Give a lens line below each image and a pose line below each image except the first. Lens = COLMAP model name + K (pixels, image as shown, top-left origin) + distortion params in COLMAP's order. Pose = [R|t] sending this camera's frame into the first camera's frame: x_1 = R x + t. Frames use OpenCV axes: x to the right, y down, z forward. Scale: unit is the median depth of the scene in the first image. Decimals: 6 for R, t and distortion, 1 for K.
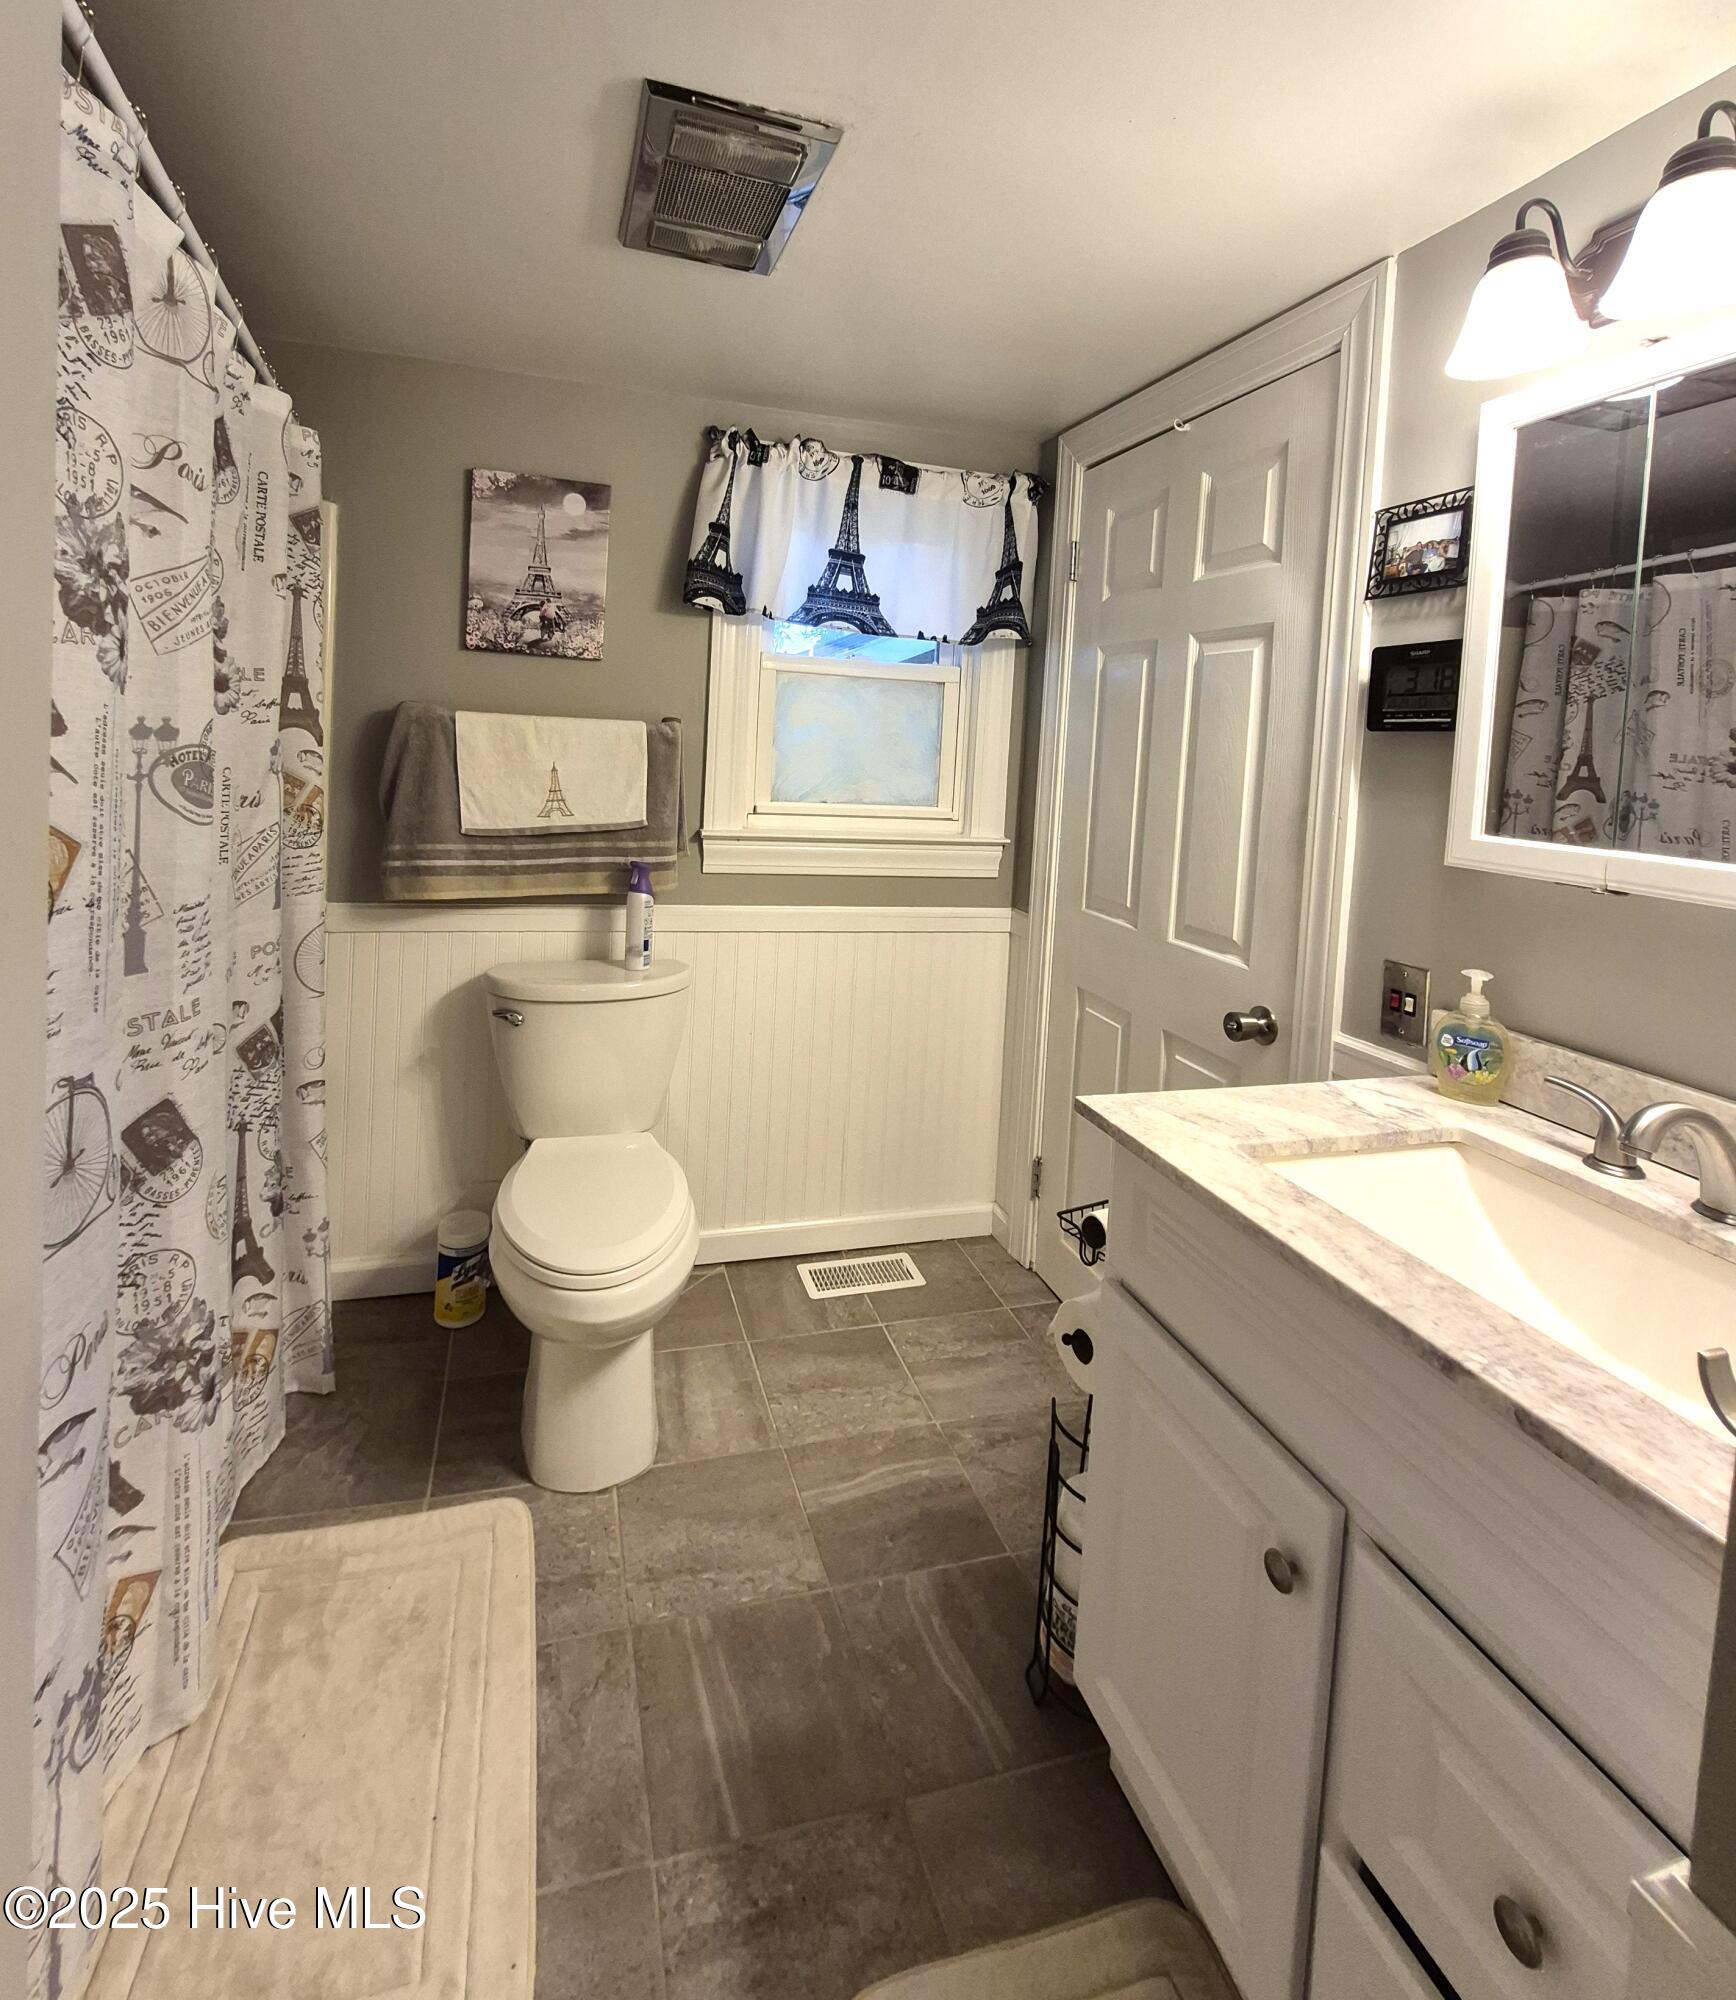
lens RADIAL K [[999.1, 0, 869.0], [0, 999.1, 999.8], [0, 0, 1]] dist [0.000609, 0.000119]
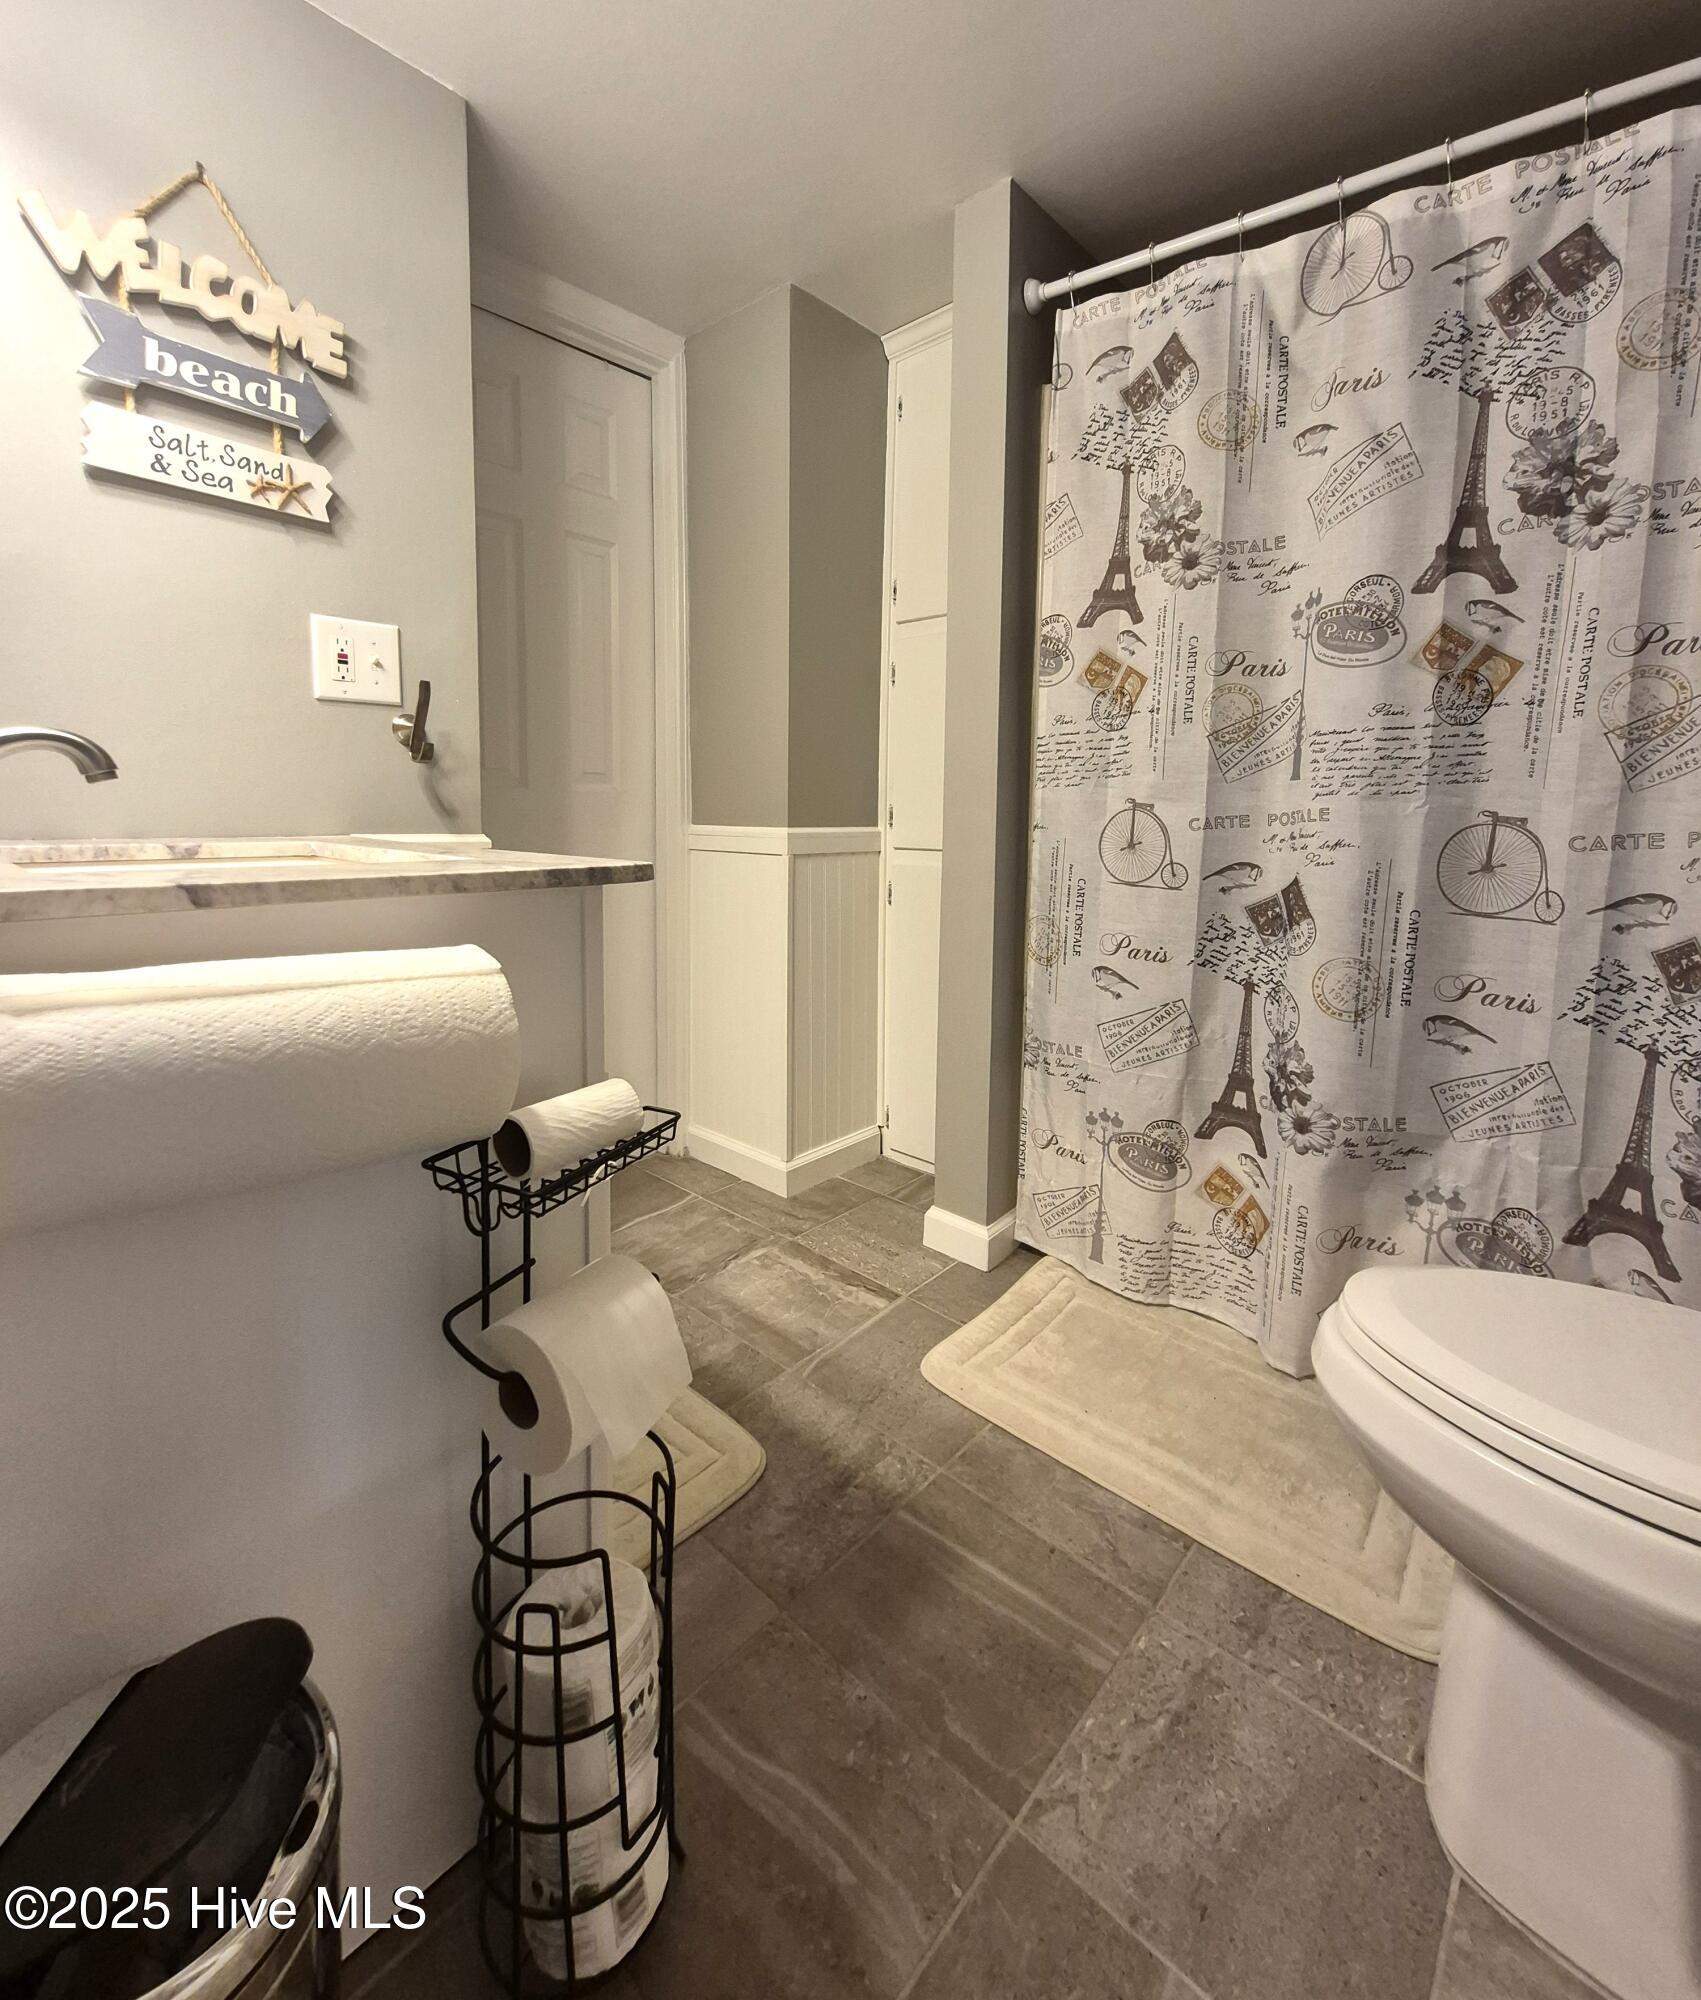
lens RADIAL K [[850.5, 0, 915.5], [0, 850.5, 996.9], [0, 0, 1]] dist [-0.001394, -0.000090]
pose [[-0.843524, 0.049888, -0.534770, 0.362905], [-0.188682, 0.904689, 0.382016, -0.094216], [0.502859, 0.423141, -0.753714, 1.548886]]
